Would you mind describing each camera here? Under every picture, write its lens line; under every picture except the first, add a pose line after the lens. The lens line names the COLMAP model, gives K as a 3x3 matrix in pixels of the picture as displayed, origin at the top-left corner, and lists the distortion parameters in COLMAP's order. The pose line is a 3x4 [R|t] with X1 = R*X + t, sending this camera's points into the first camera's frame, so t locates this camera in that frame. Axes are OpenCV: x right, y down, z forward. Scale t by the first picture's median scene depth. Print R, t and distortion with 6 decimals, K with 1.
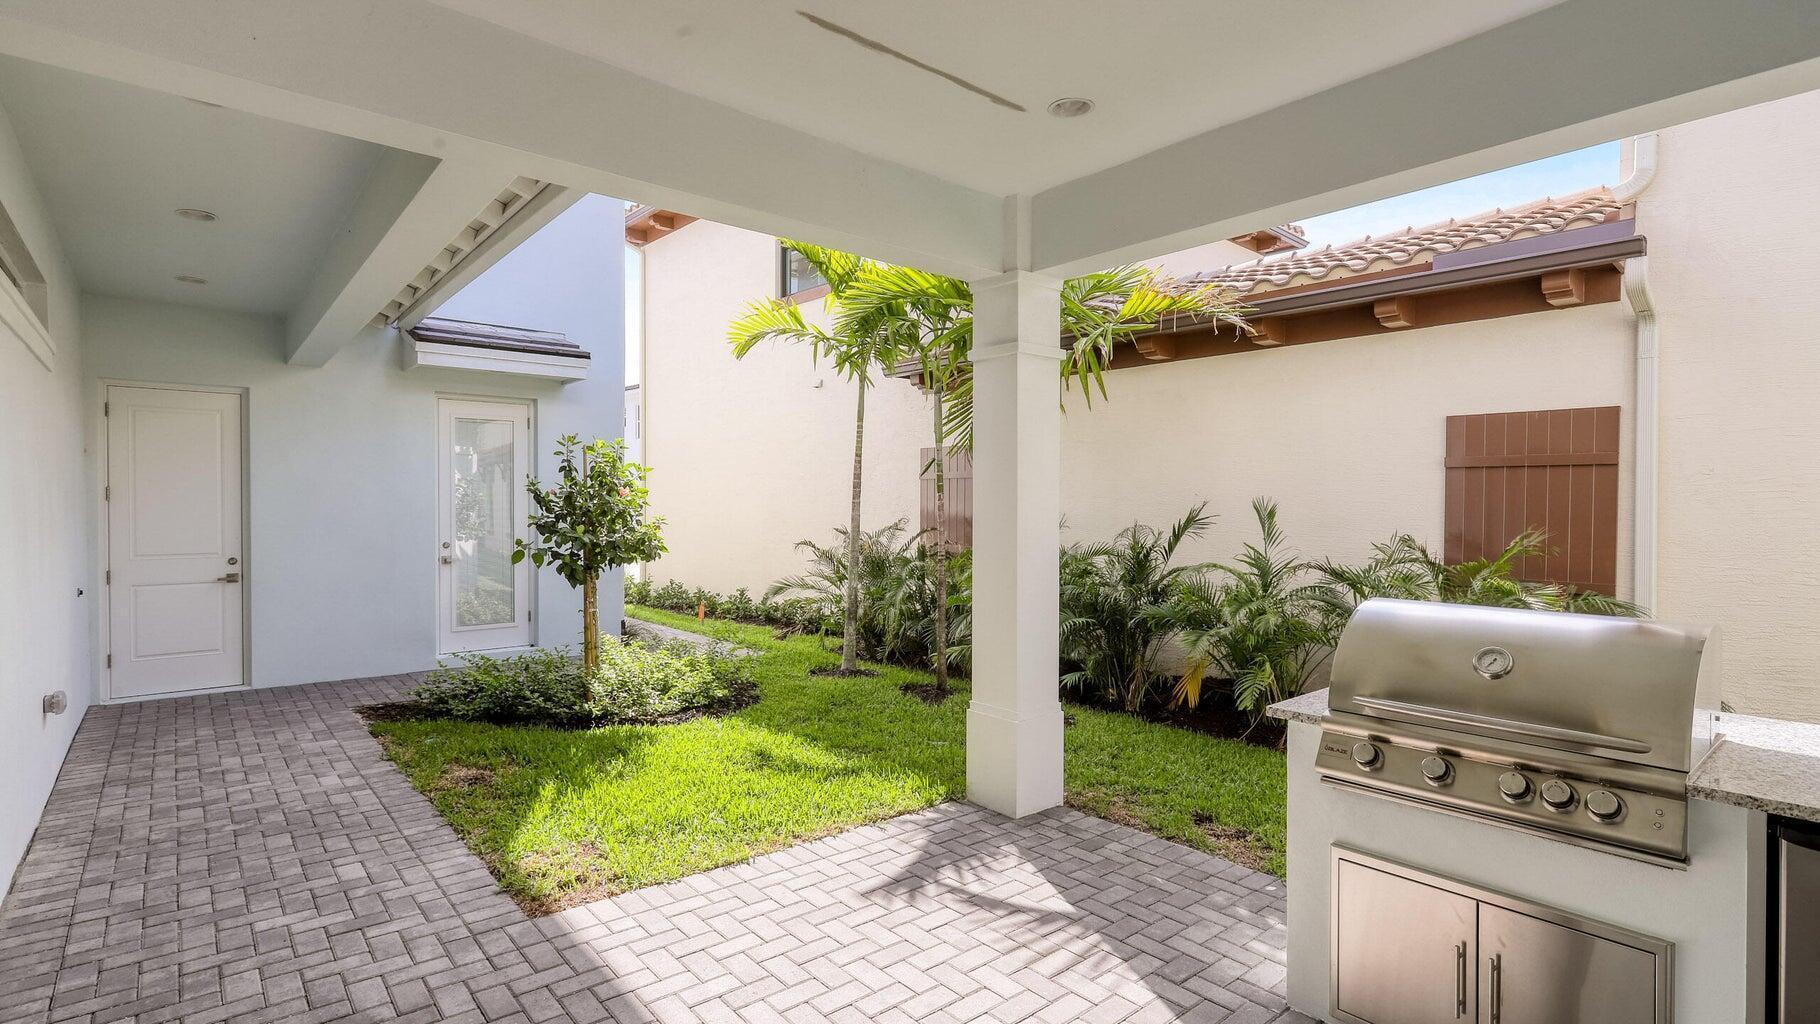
lens RADIAL K [[857.7, 0, 905.4], [0, 857.7, 515.8], [0, 0, 1]] dist [-0.000224, 0.000320]
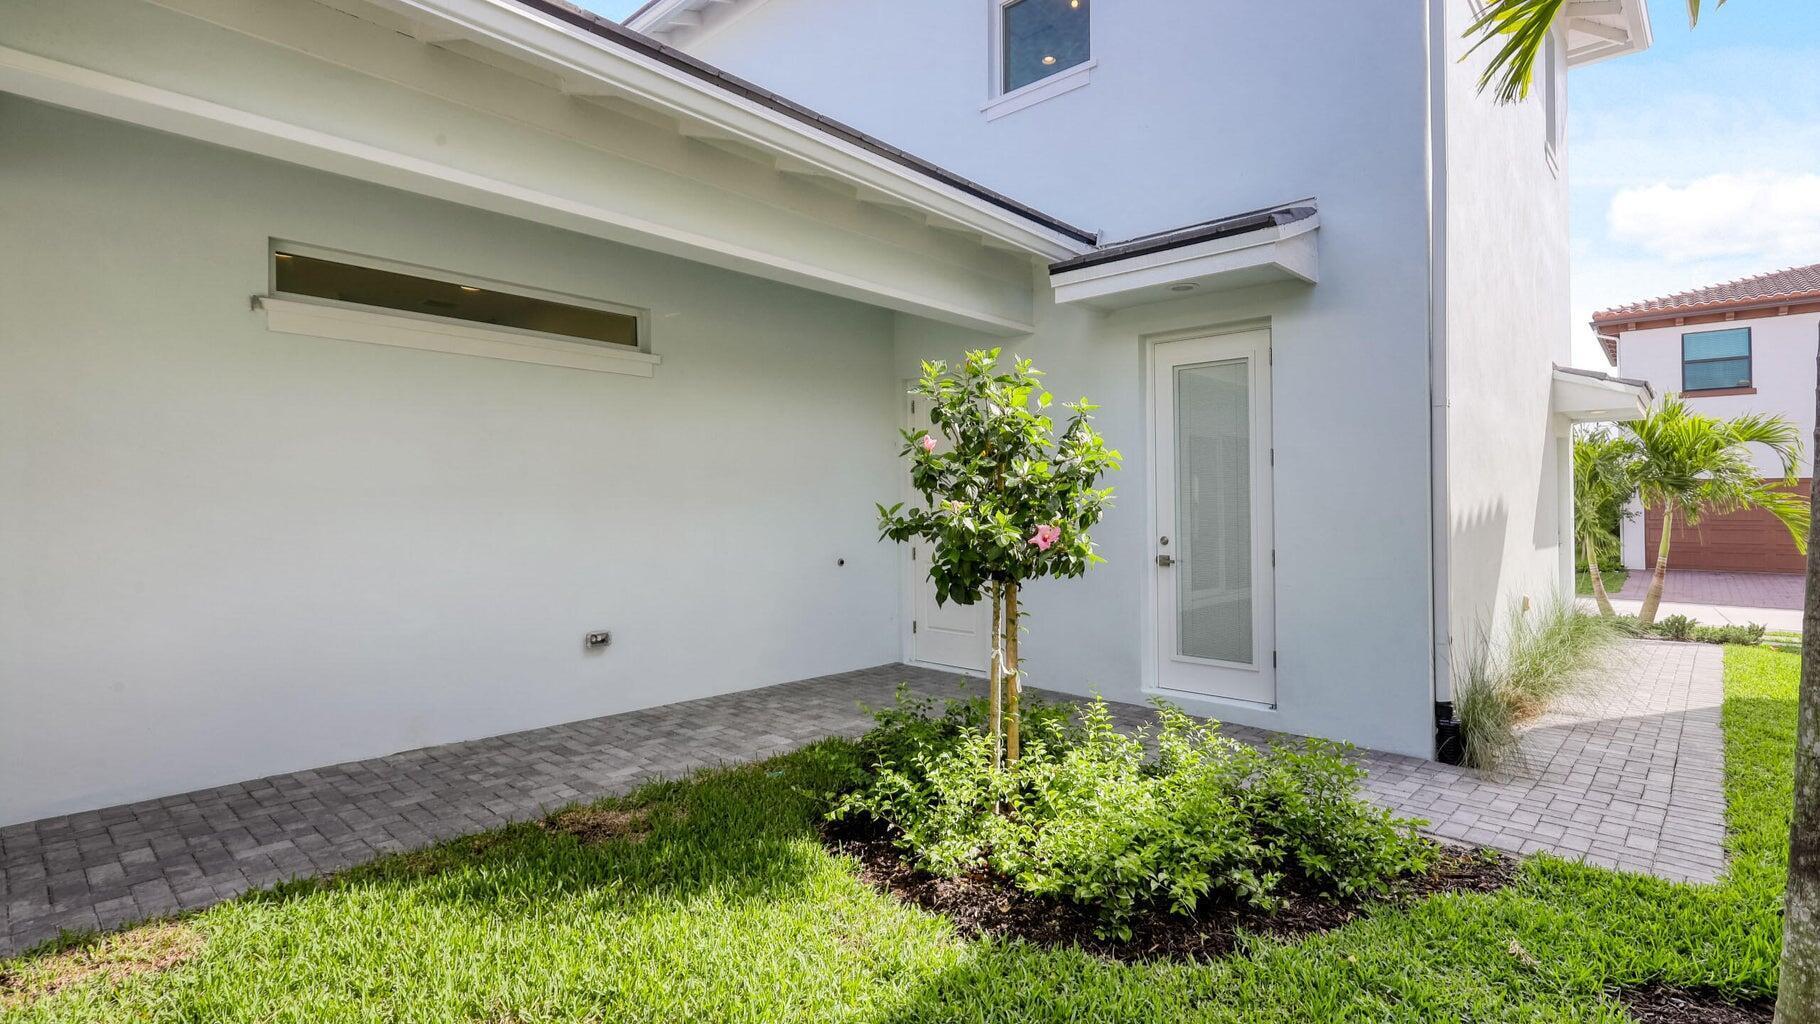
lens RADIAL K [[857.7, 0, 905.4], [0, 857.7, 515.8], [0, 0, 1]] dist [-0.000224, 0.000320]
pose [[0.112967, 0.023341, -0.993325, 0.331401], [-0.013571, 0.999667, 0.021946, 0.000355], [0.993506, 0.011001, 0.113246, 1.326878]]
